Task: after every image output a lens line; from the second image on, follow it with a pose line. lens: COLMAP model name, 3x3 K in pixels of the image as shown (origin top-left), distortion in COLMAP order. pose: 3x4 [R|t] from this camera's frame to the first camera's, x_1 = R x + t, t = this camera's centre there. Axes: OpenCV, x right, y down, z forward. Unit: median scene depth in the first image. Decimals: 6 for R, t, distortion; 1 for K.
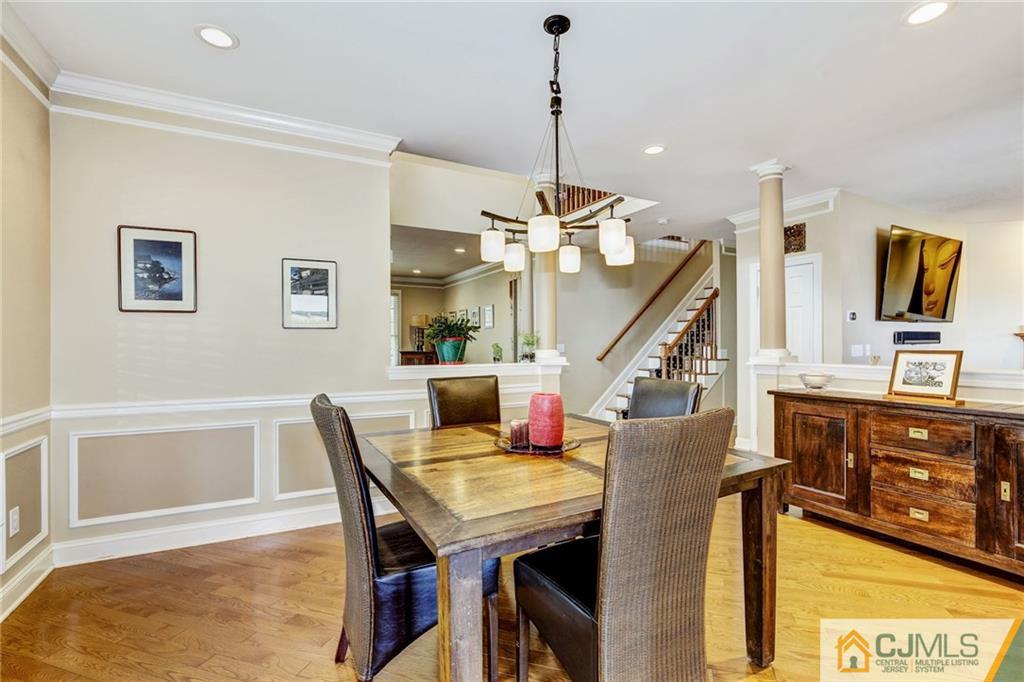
lens RADIAL K [[465.9, 0, 514.7], [0, 465.9, 344.3], [0, 0, 1]] dist [-0.015801, 0.003618]
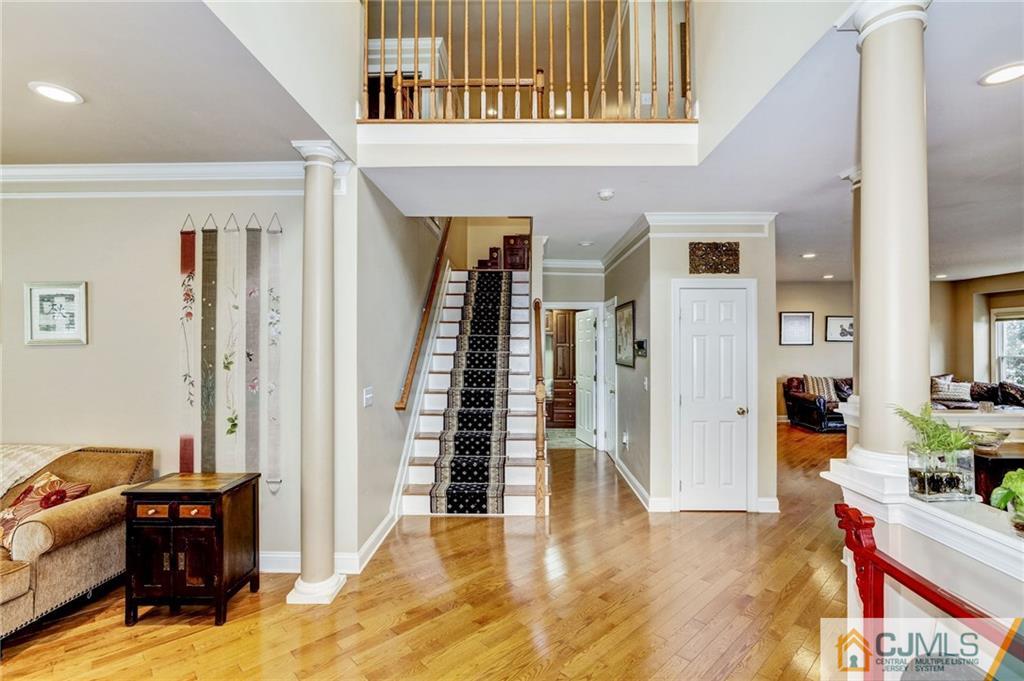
lens RADIAL K [[465.9, 0, 514.8], [0, 465.9, 338.4], [0, 0, 1]] dist [-0.015801, 0.003618]
pose [[0.475065, 0.004198, 0.879940, -0.374968], [-0.003716, 0.999989, -0.002765, -0.069800], [-0.879943, -0.001956, 0.475076, 0.943275]]
